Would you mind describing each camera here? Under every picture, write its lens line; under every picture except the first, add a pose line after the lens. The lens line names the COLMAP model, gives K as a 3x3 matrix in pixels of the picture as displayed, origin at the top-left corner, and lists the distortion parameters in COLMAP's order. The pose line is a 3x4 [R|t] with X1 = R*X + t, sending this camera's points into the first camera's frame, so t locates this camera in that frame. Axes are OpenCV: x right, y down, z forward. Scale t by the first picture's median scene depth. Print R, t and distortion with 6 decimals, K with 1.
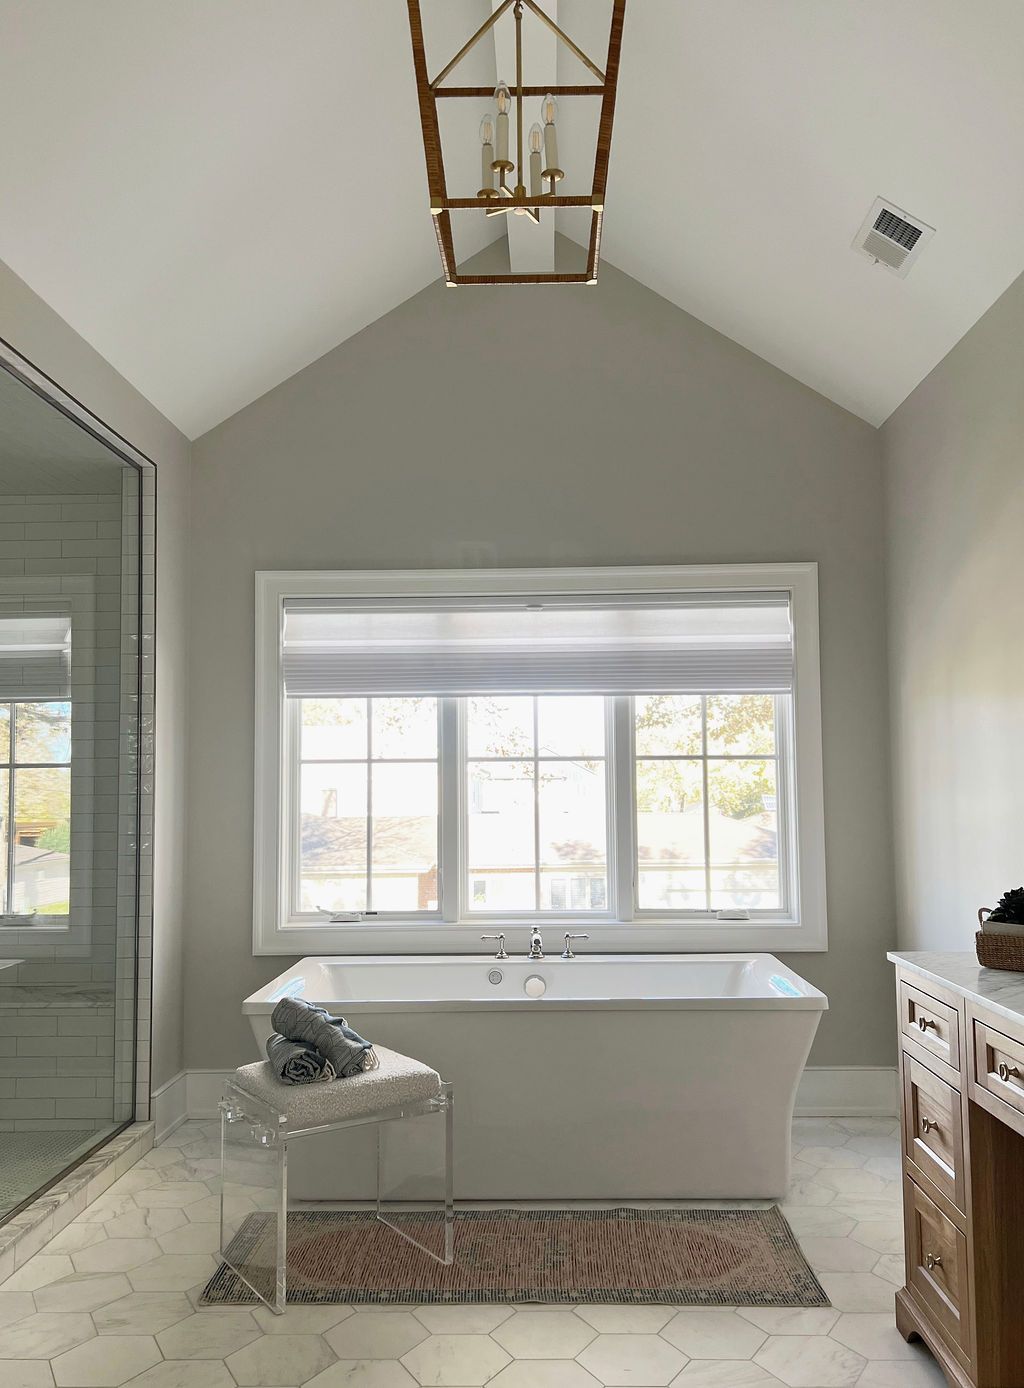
lens RADIAL K [[1205.7, 0, 513.6], [0, 1205.7, 701.5], [0, 0, 1]] dist [0.061972, -0.035674]
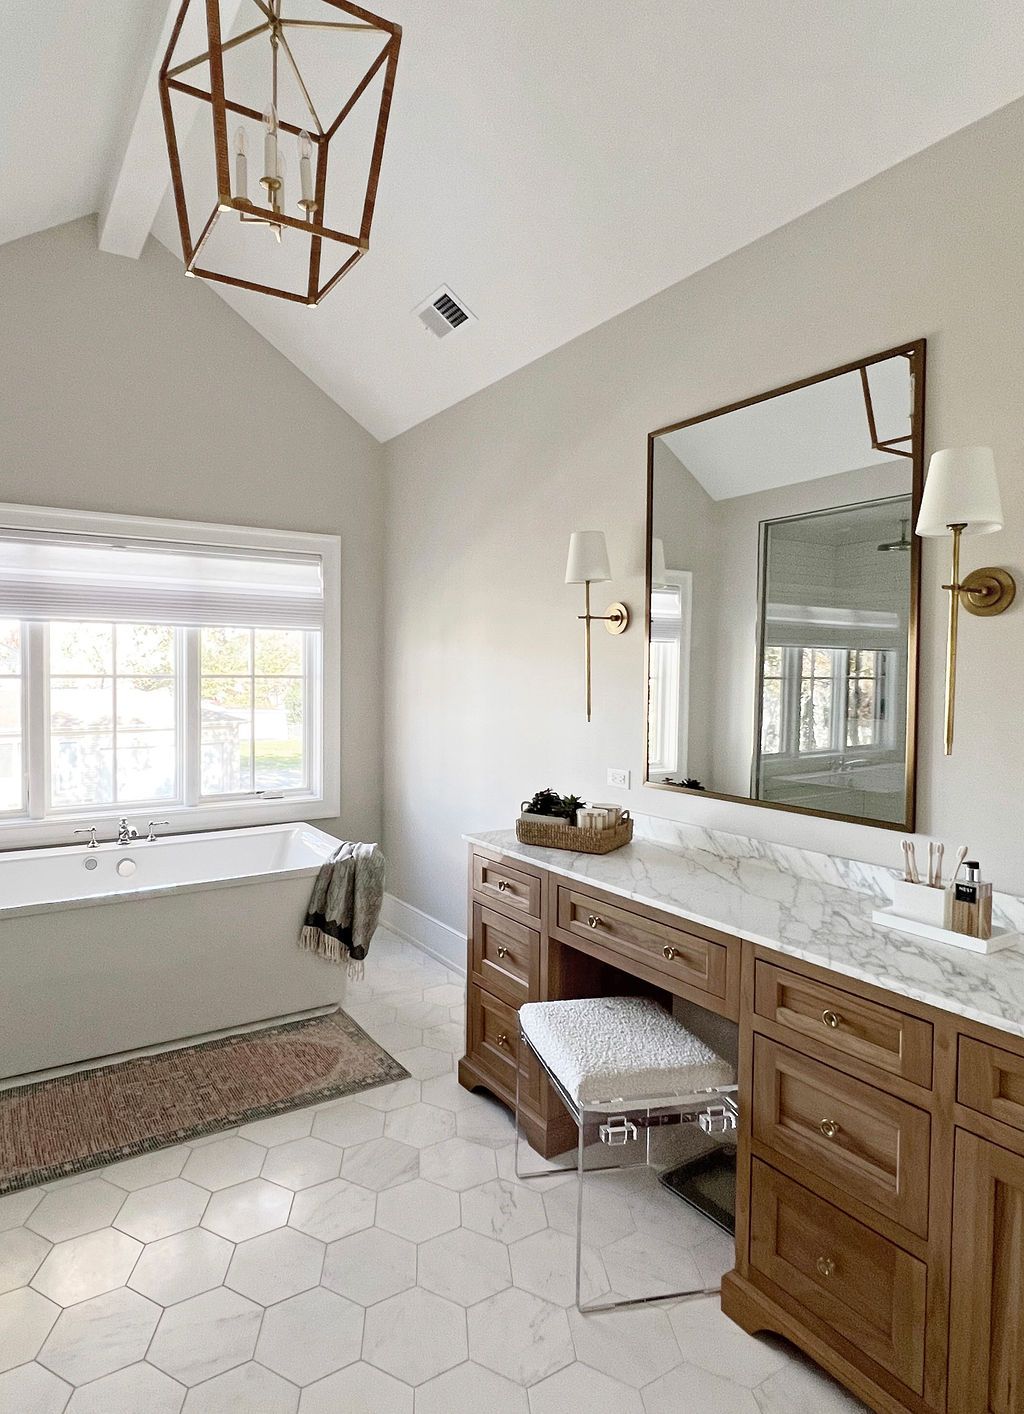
lens RADIAL K [[841.9, 0, 510.7], [0, 841.9, 697.7], [0, 0, 1]] dist [0.004903, 0.002166]
pose [[0.828780, 0.004102, 0.559559, -0.169526], [-0.062714, 0.994354, 0.085598, -0.037425], [-0.556049, -0.106034, 0.824358, 0.133087]]
